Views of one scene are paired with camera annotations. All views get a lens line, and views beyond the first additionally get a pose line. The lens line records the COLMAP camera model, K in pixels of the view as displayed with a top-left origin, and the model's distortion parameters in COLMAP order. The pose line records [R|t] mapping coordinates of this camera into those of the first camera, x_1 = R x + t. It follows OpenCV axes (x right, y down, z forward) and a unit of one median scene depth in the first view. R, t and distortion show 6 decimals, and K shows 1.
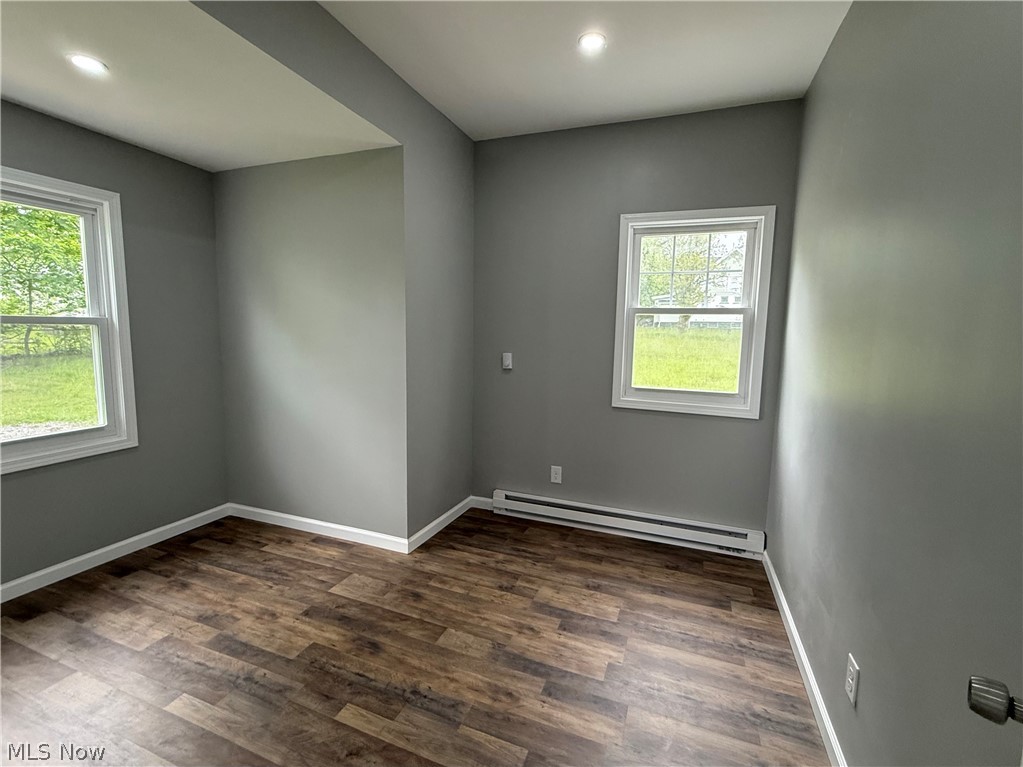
lens RADIAL K [[432.5, 0, 517.6], [0, 432.5, 381.1], [0, 0, 1]] dist [0.002672, -0.000143]
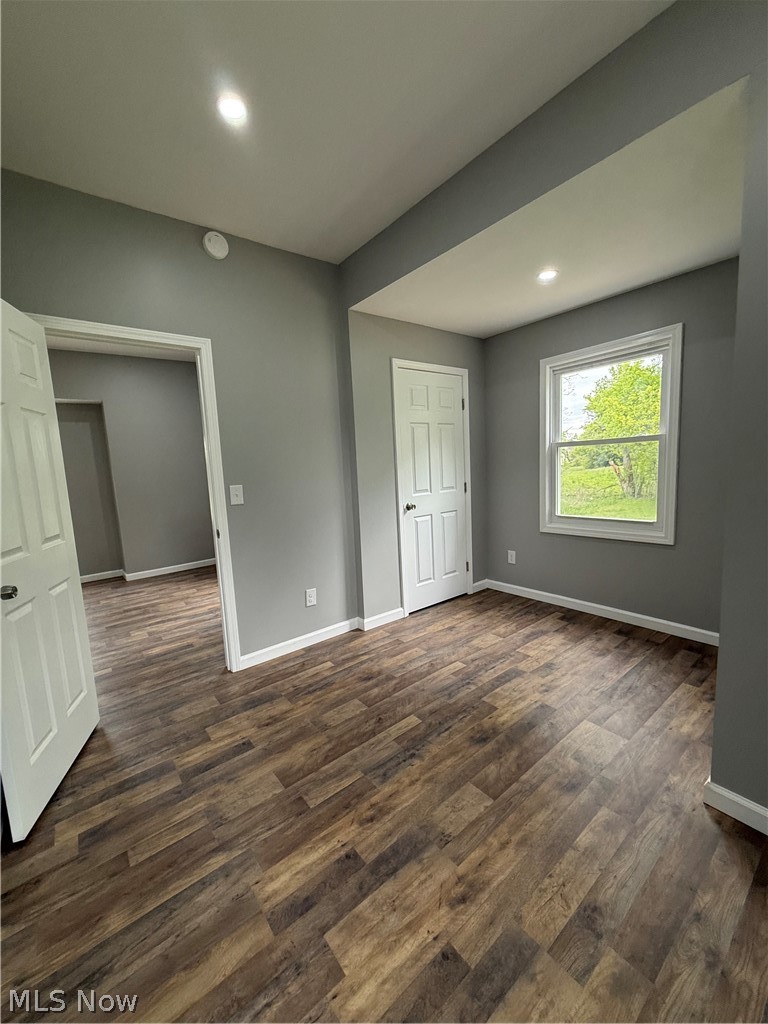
lens RADIAL K [[409.8, 0, 389.4], [0, 409.8, 513.0], [0, 0, 1]] dist [0.001624, 0.000024]
pose [[-0.495521, 0.109661, -0.861646, 0.596742], [-0.056386, 0.985845, 0.157894, -0.088527], [0.866764, 0.126825, -0.482323, 1.228720]]
